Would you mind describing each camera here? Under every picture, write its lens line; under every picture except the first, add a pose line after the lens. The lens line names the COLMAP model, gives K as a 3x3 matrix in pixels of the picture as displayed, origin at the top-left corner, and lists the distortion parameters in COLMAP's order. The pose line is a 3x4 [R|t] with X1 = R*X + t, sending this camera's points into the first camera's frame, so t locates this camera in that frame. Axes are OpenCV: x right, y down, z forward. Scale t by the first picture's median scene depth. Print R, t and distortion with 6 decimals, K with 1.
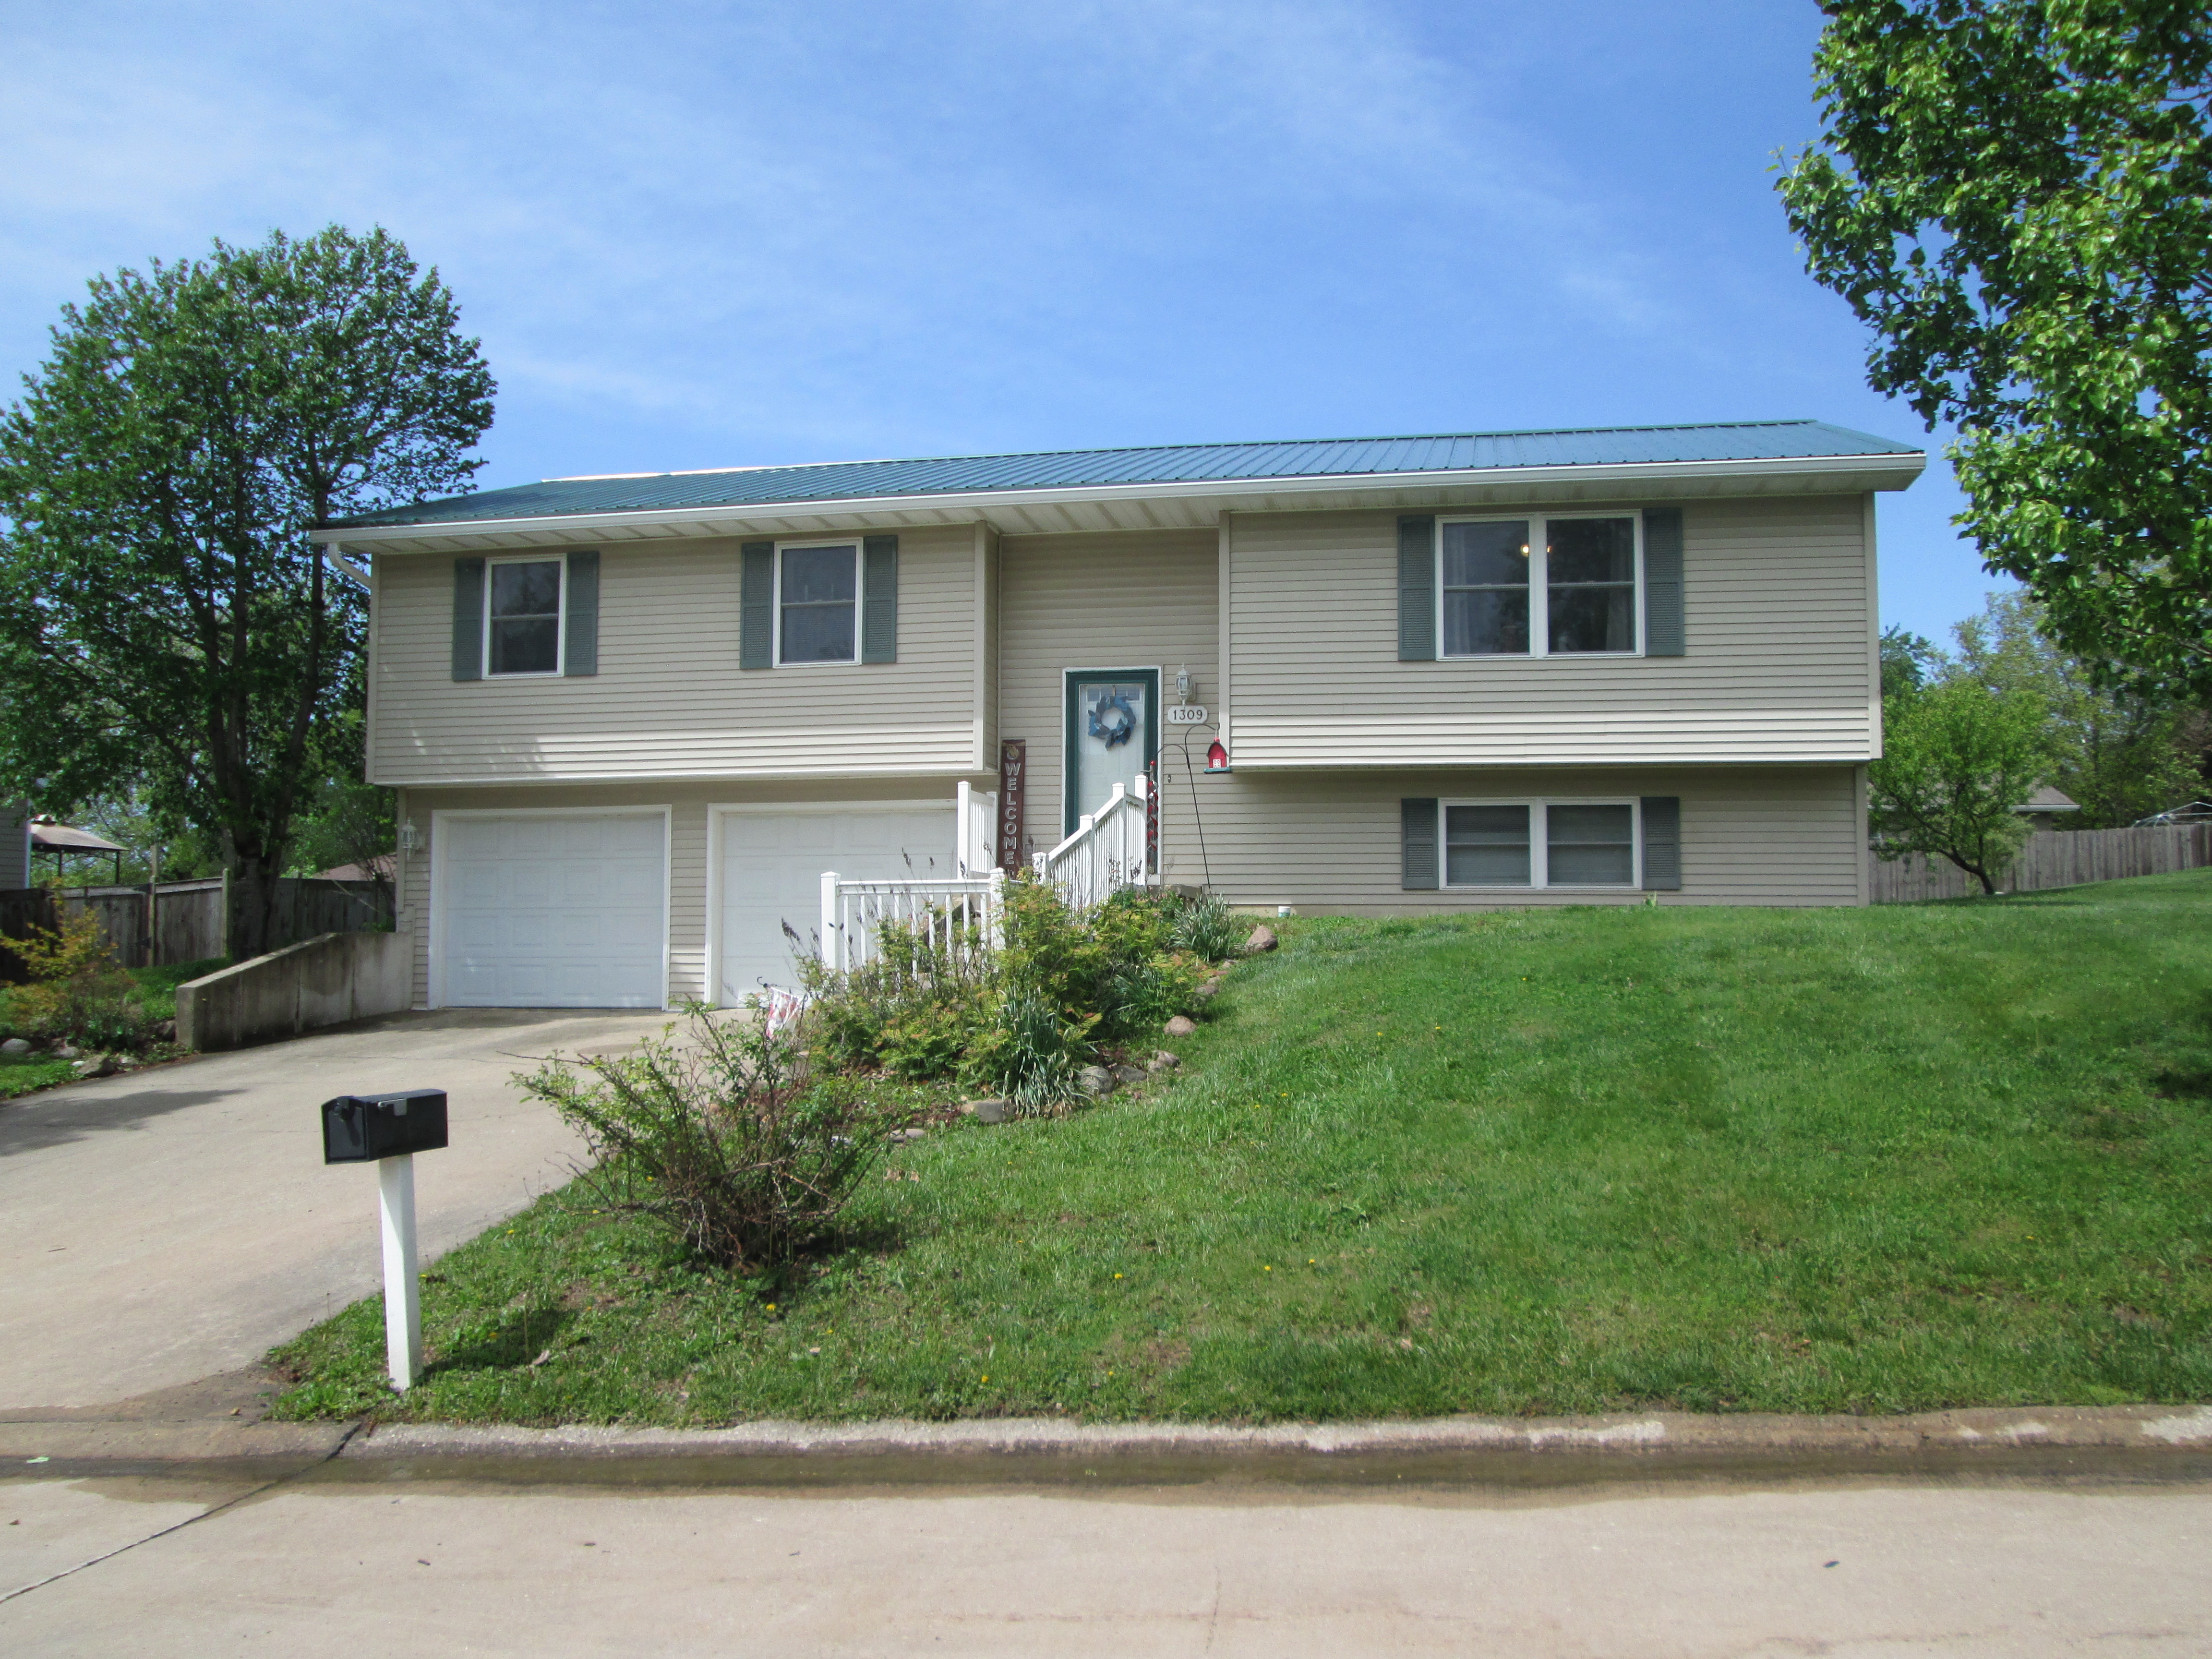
lens RADIAL K [[1826.9, 0, 1116.9], [0, 1826.9, 824.2], [0, 0, 1]] dist [-0.060504, 0.008732]
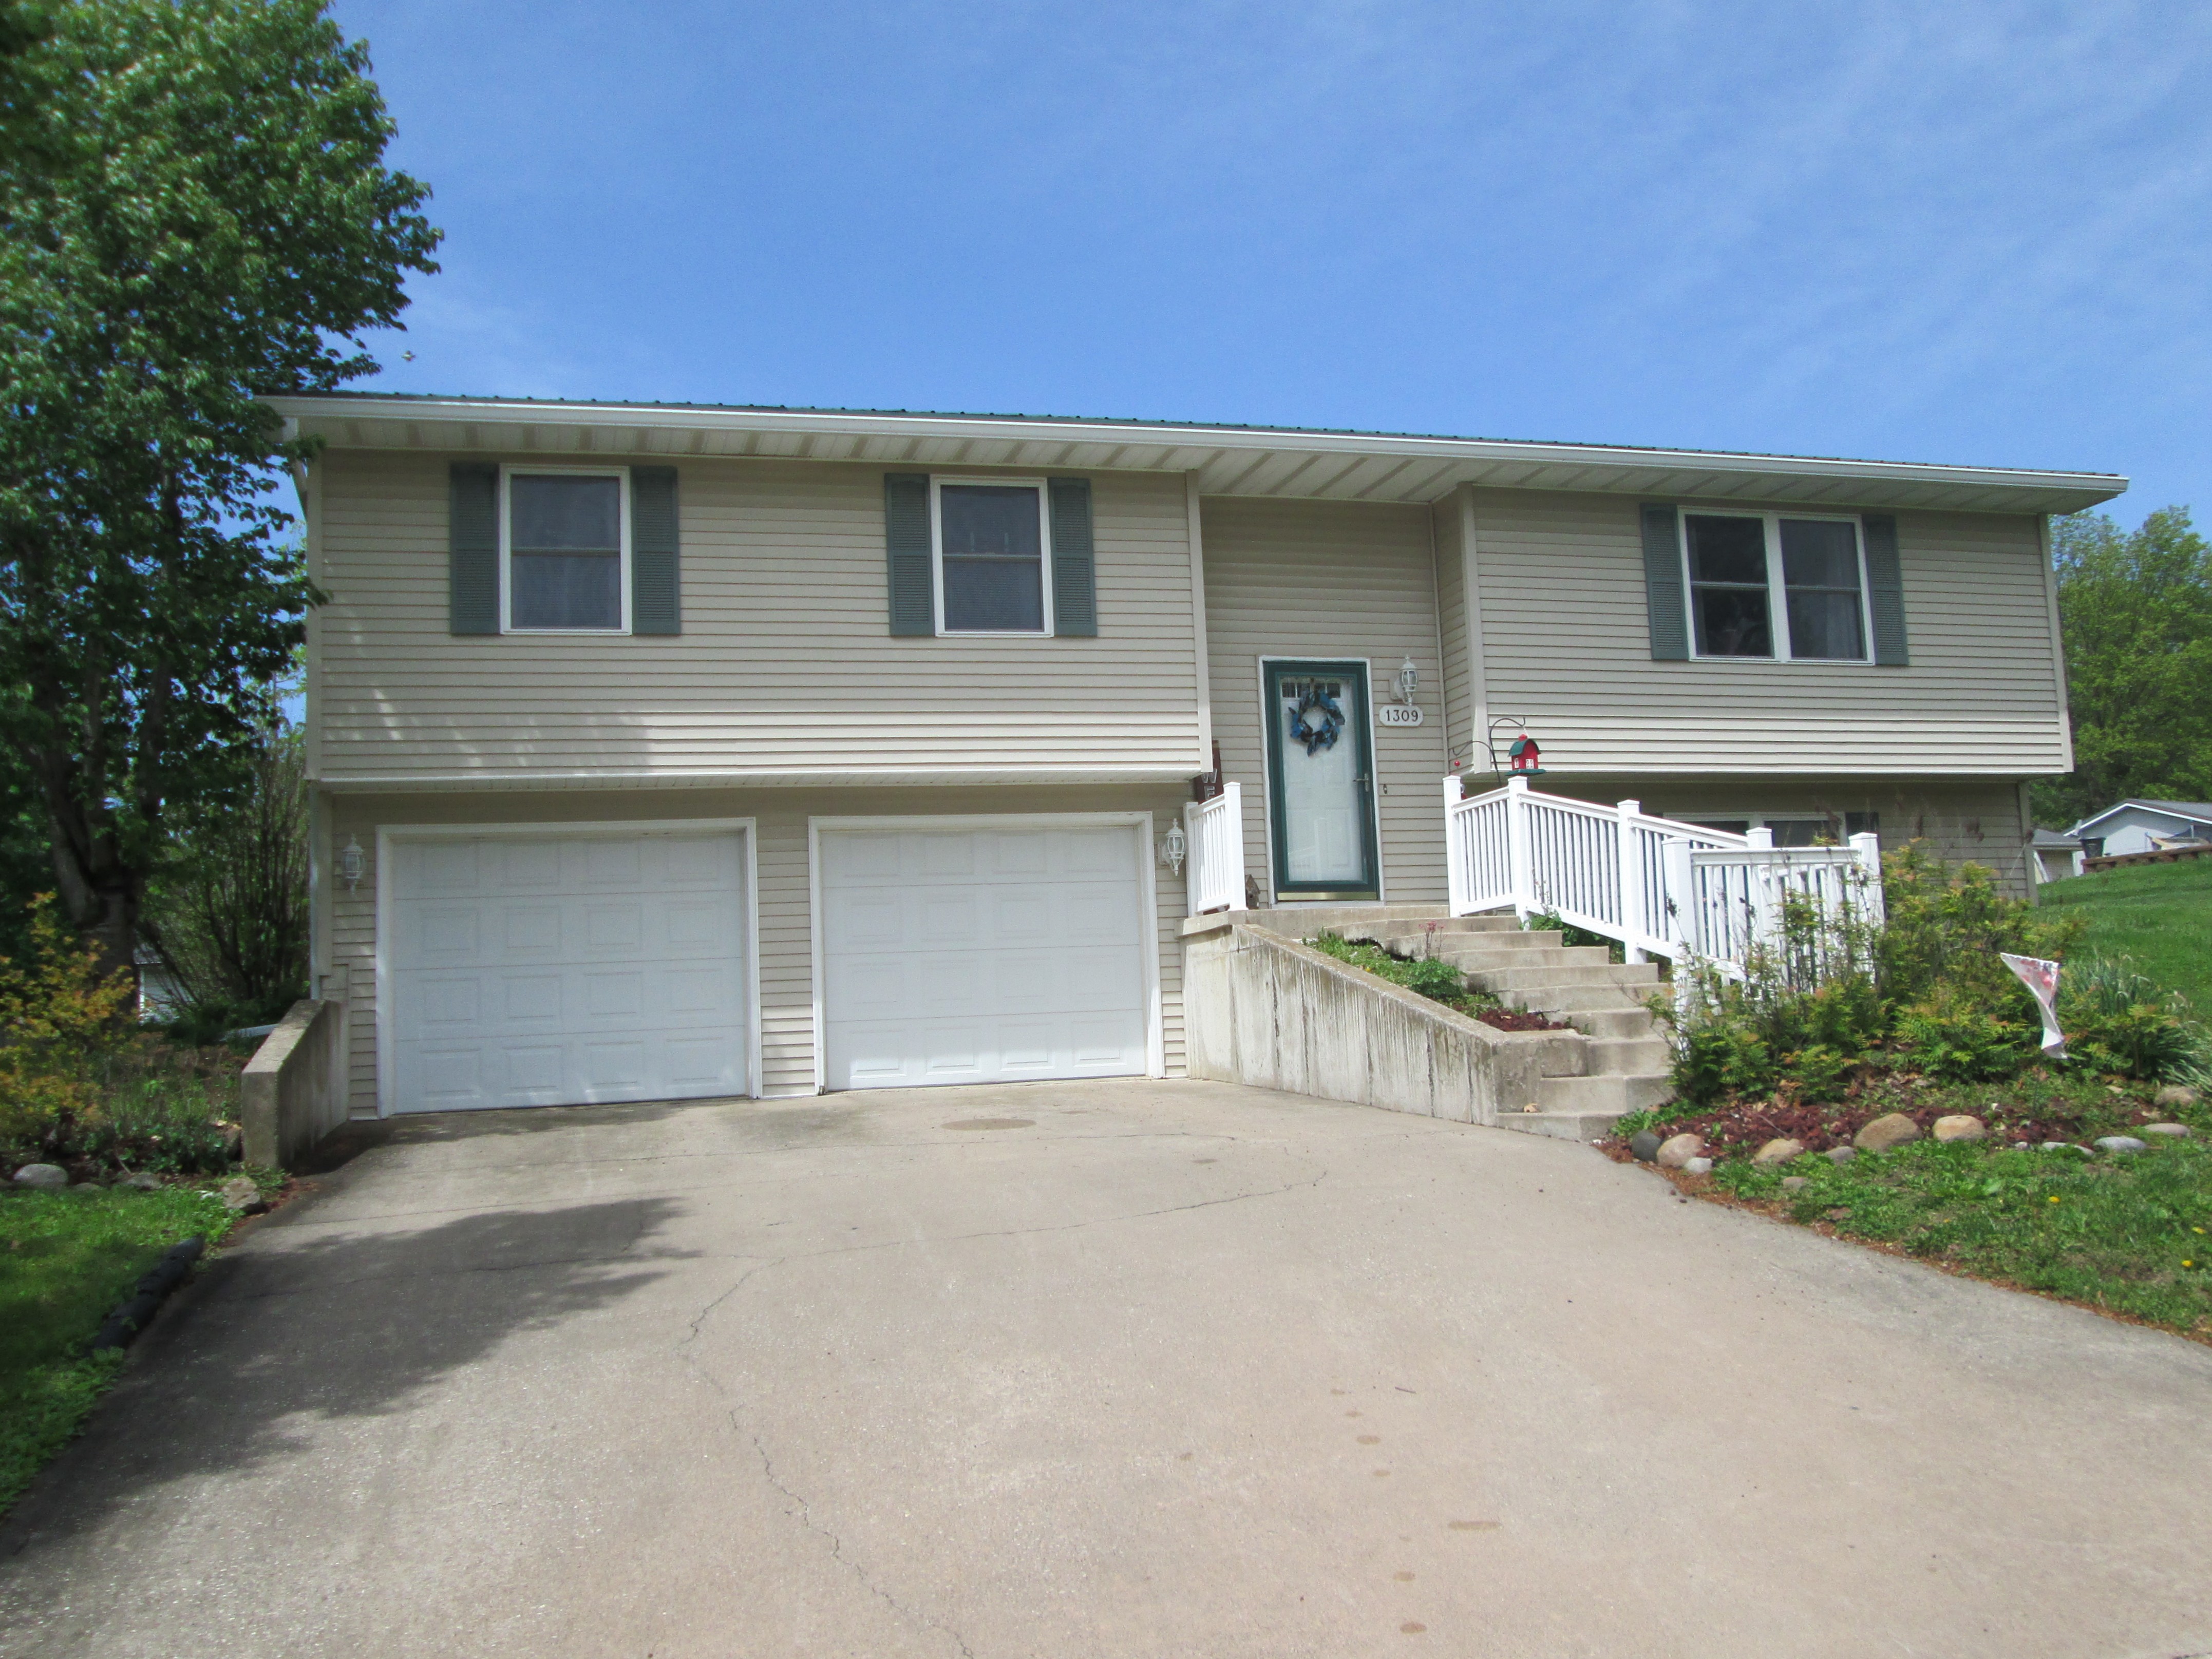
lens RADIAL K [[1826.7, 0, 1116.9], [0, 1826.7, 824.2], [0, 0, 1]] dist [-0.060504, 0.008732]
pose [[0.903493, 0.009632, 0.428495, -0.451029], [0.015057, 0.998417, -0.054190, 0.035850], [-0.428338, 0.055412, 0.901918, 0.284401]]
